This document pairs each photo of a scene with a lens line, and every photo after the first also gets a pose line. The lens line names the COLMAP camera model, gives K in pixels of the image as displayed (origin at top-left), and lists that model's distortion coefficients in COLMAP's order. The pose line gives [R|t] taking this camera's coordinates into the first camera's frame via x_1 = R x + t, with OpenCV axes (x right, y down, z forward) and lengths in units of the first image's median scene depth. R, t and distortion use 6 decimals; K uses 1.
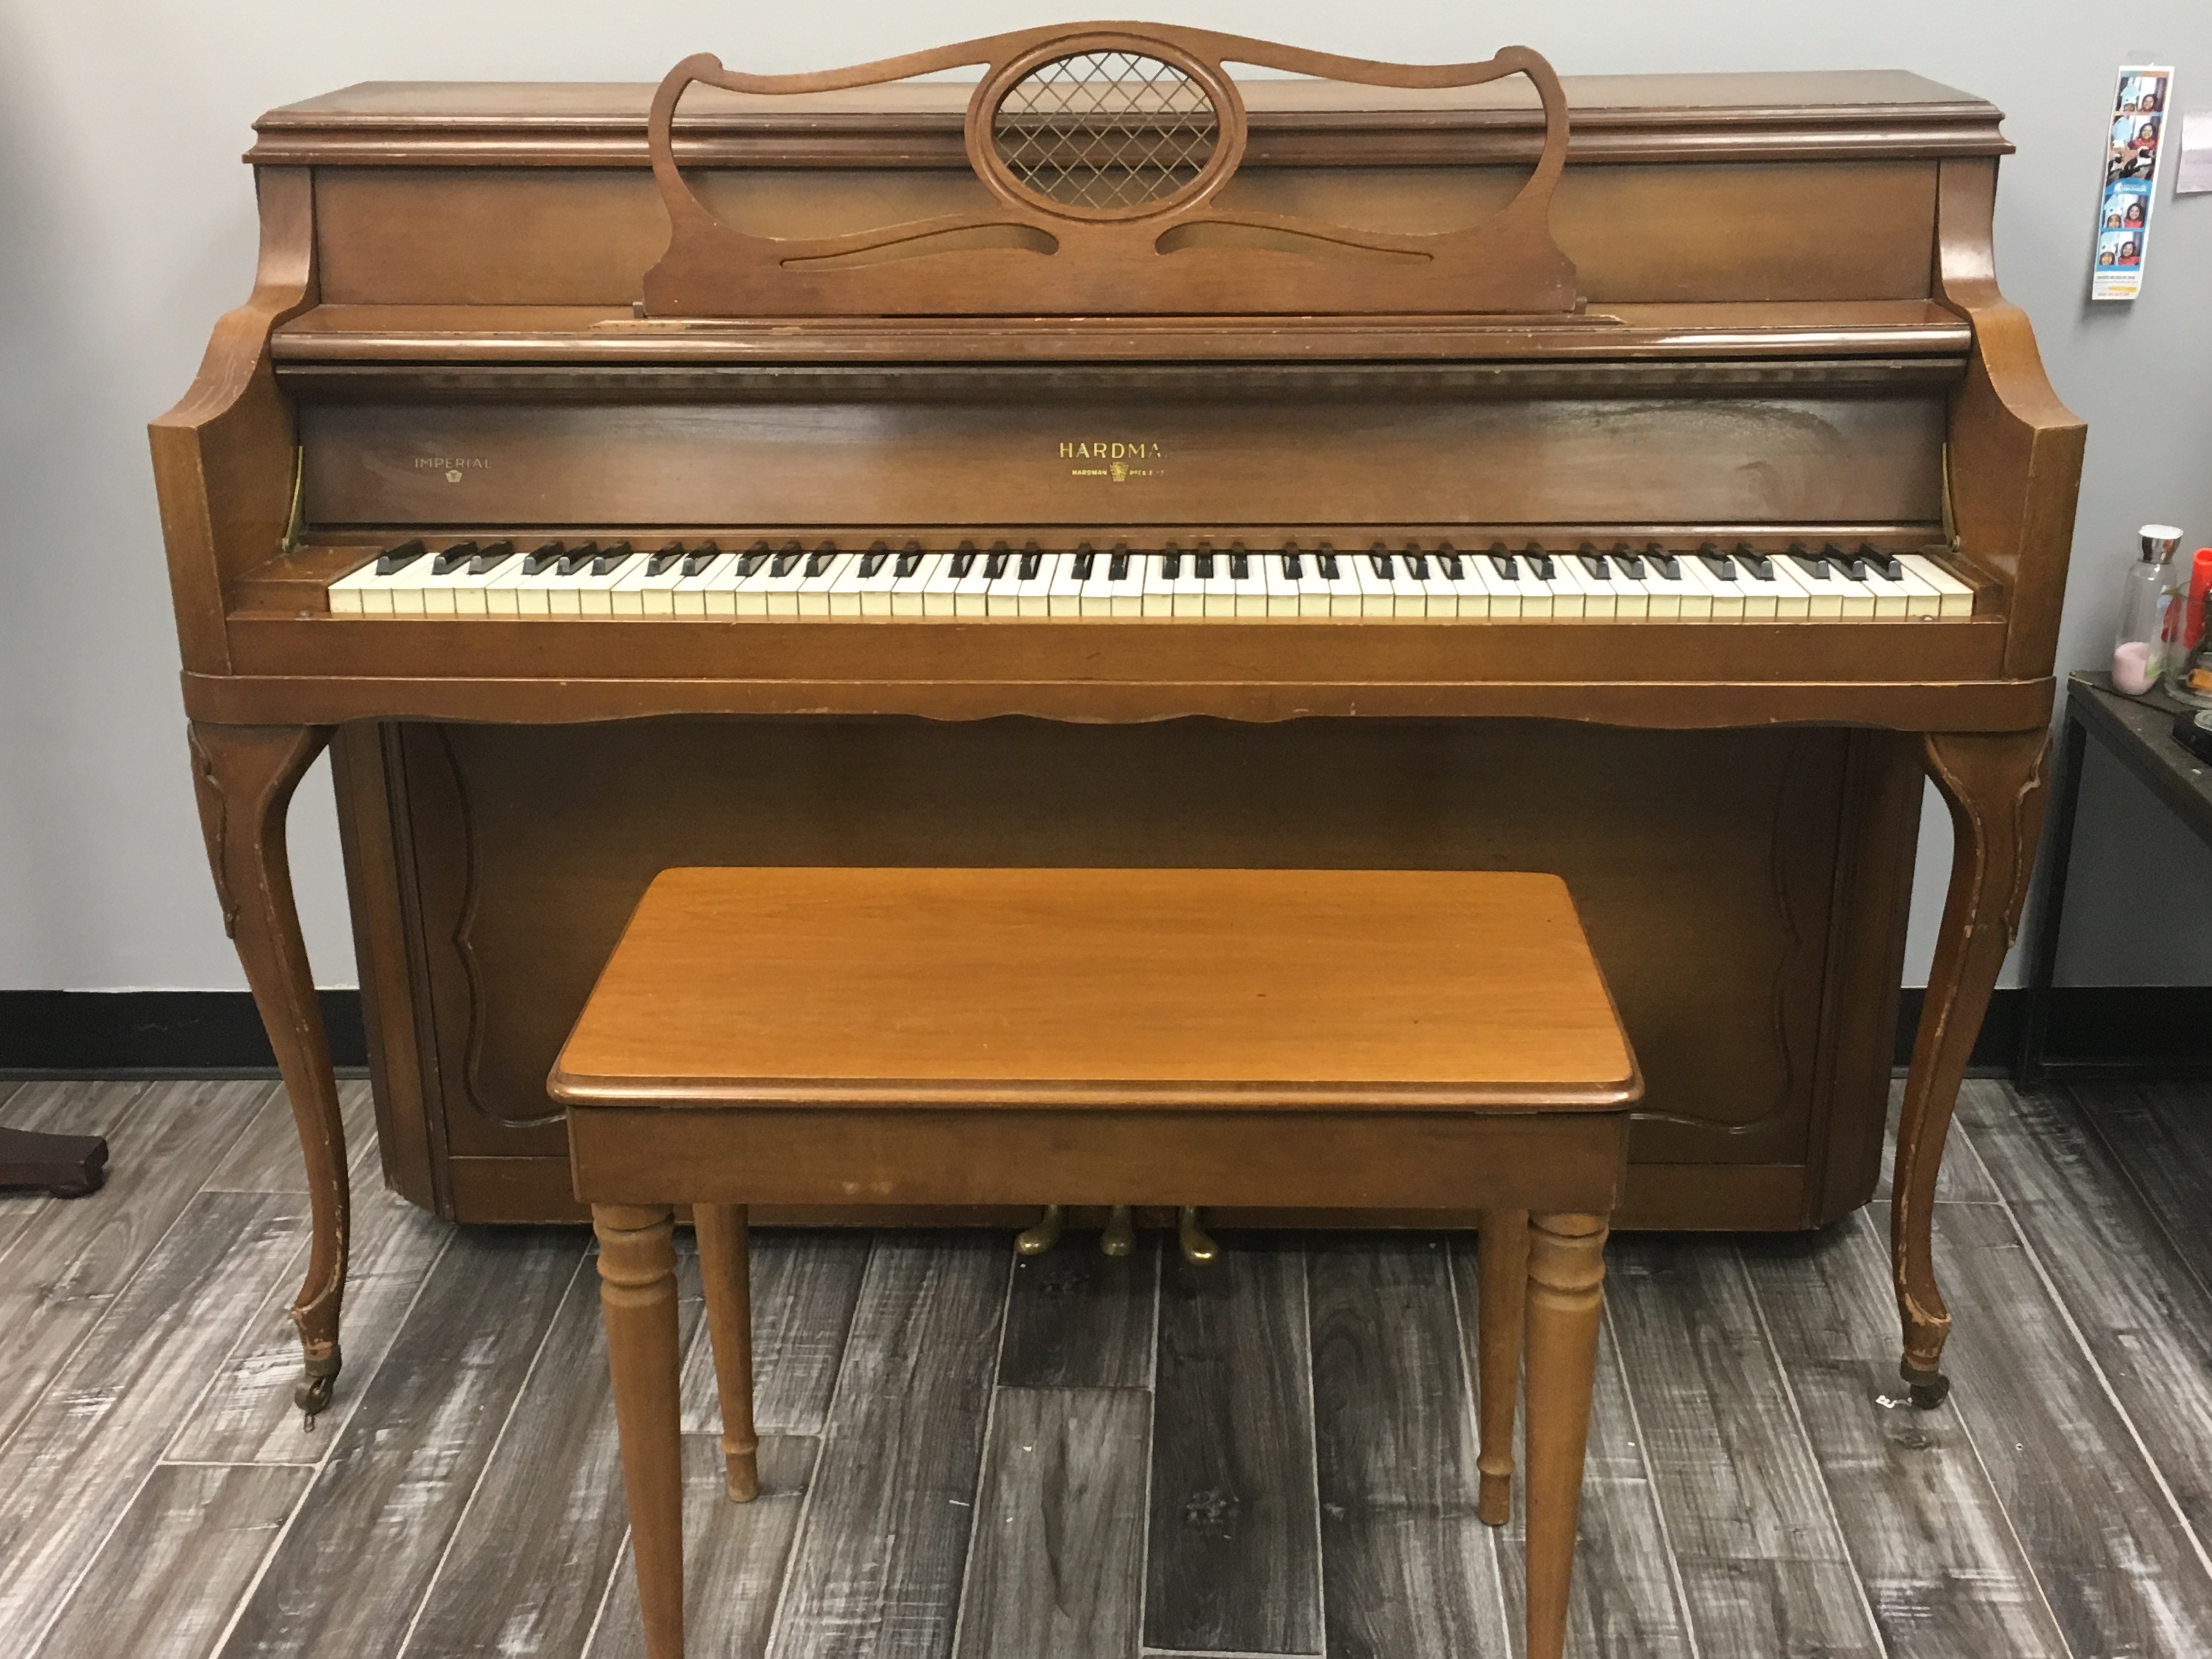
lens RADIAL K [[2564.0, 0, 1106.0], [0, 2564.0, 829.5], [0, 0, 1]] dist [0.100078, -0.131977]
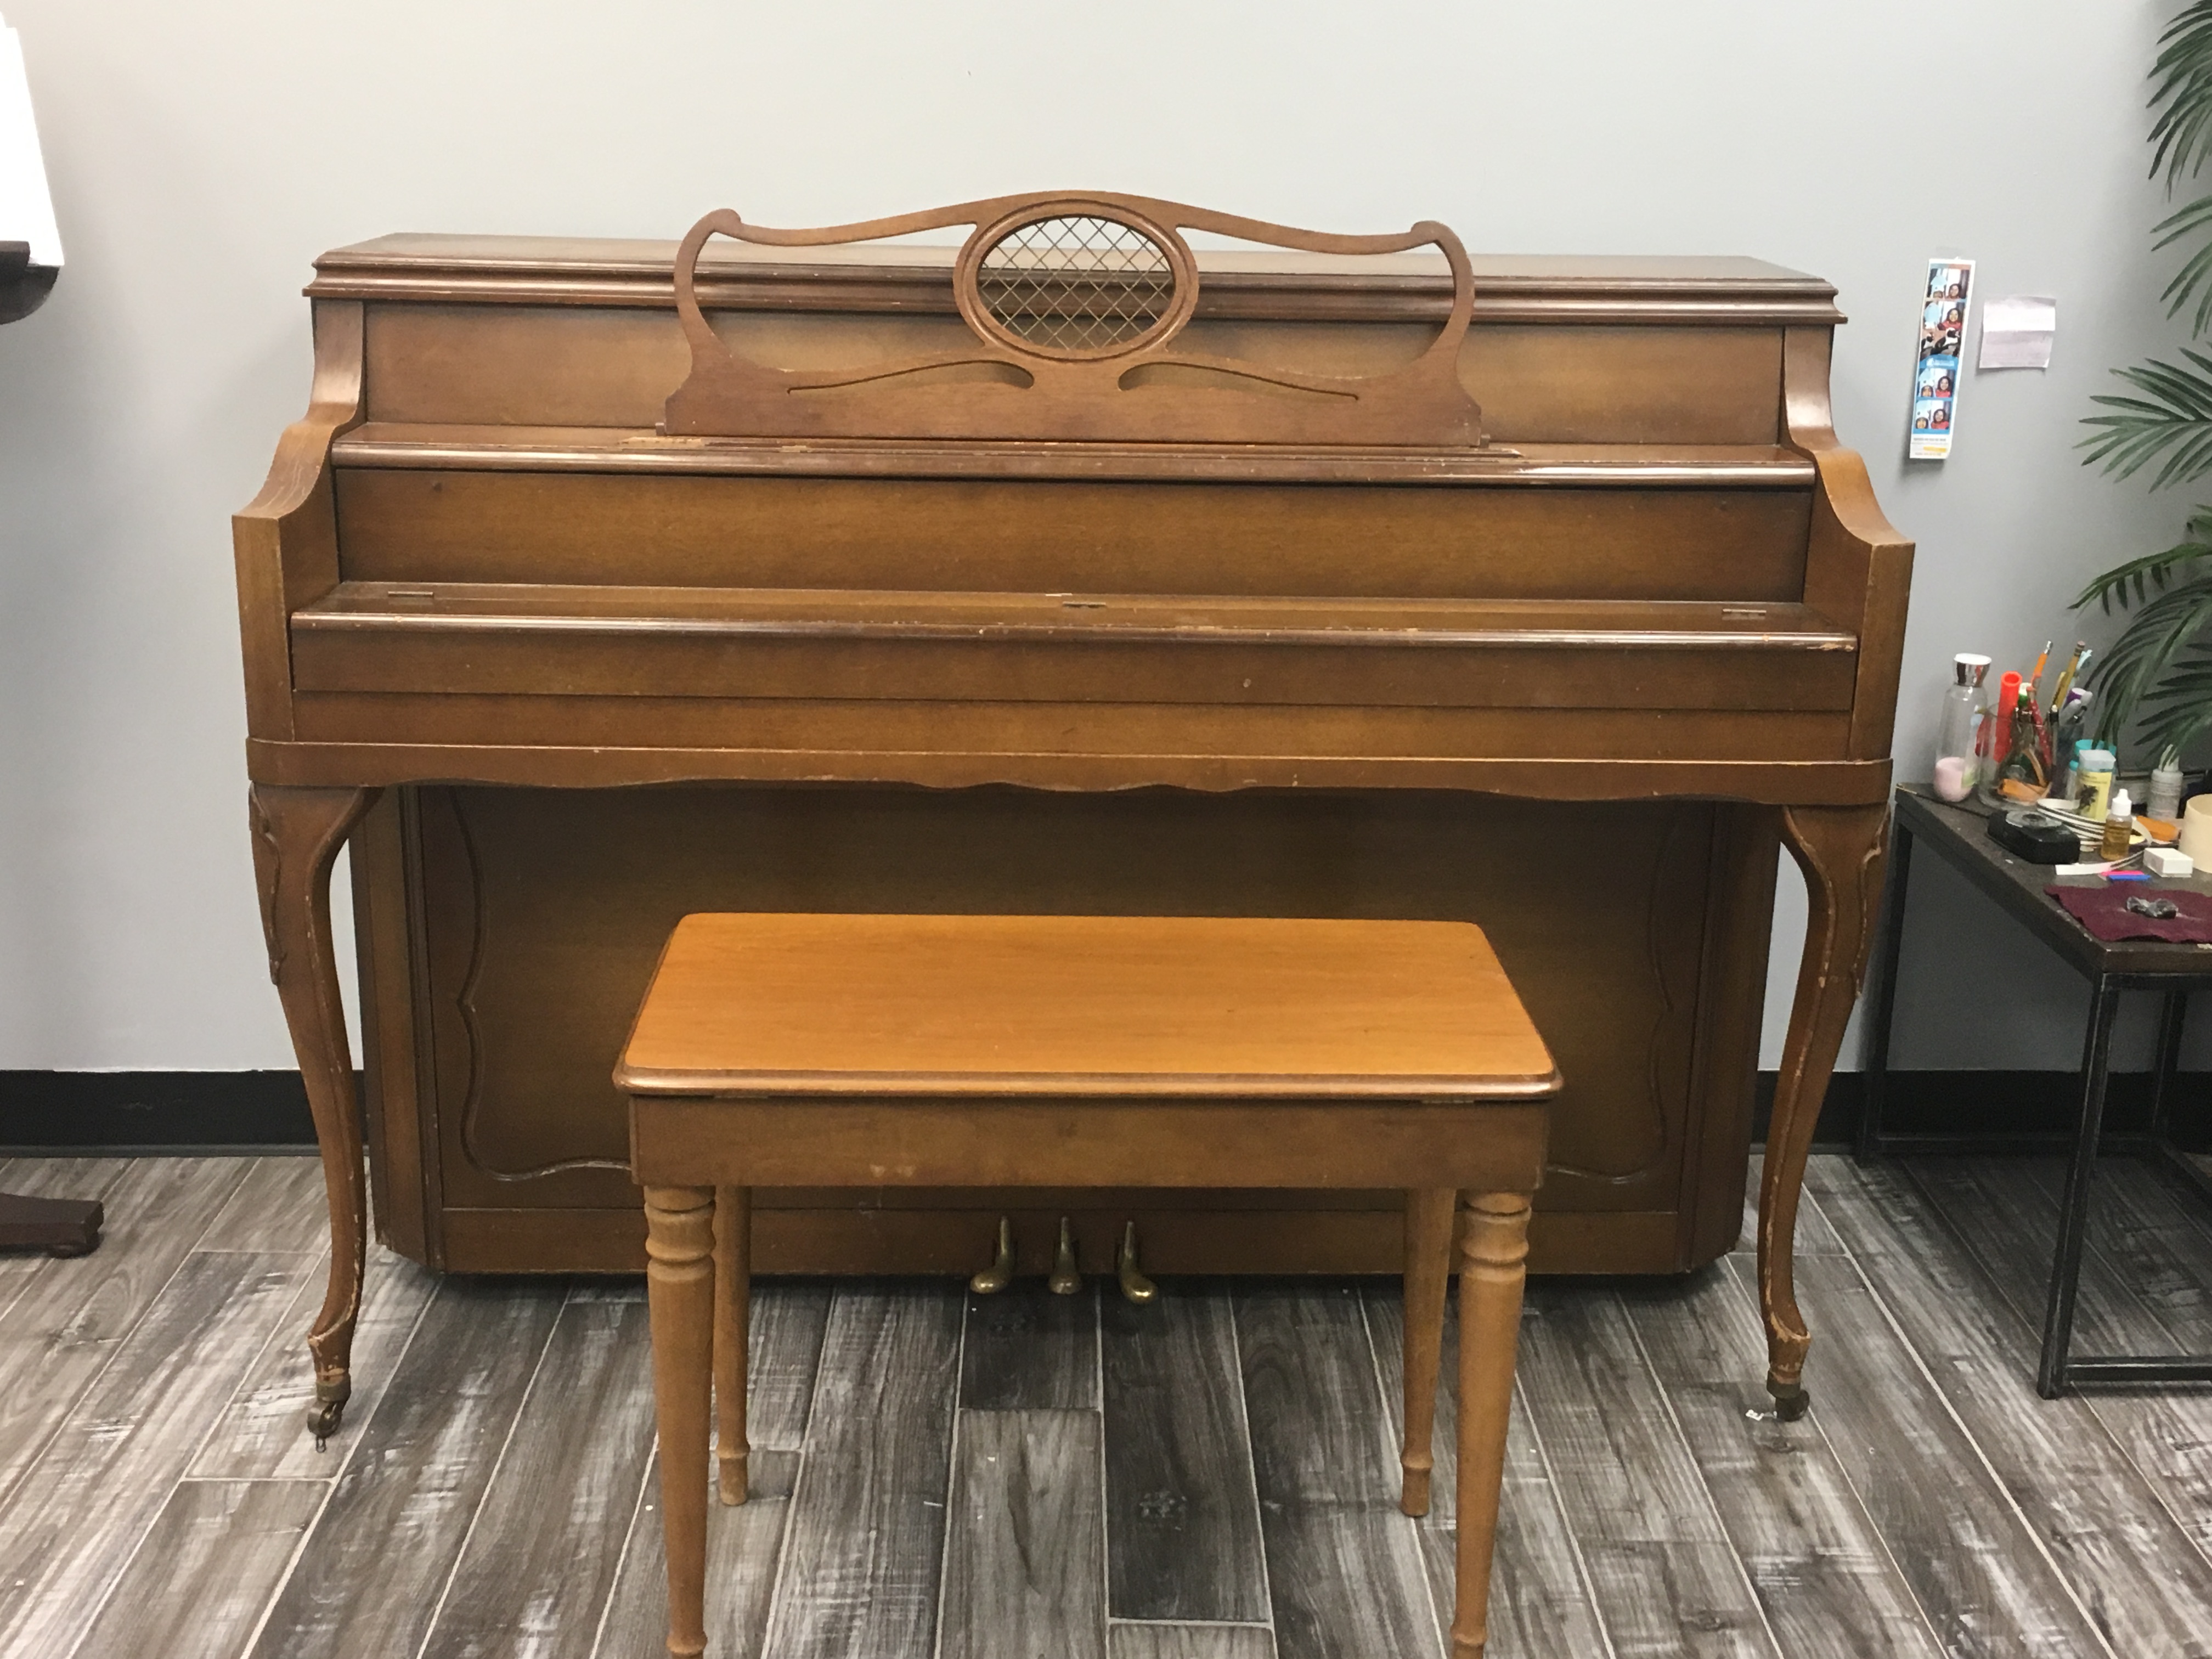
lens RADIAL K [[2564.0, 0, 1106.0], [0, 2564.0, 829.5], [0, 0, 1]] dist [0.100078, -0.131977]
pose [[0.997692, 0.009924, 0.067179, -0.059097], [-0.004568, 0.996831, -0.079416, 0.060575], [-0.067755, 0.078926, 0.994575, -0.119477]]
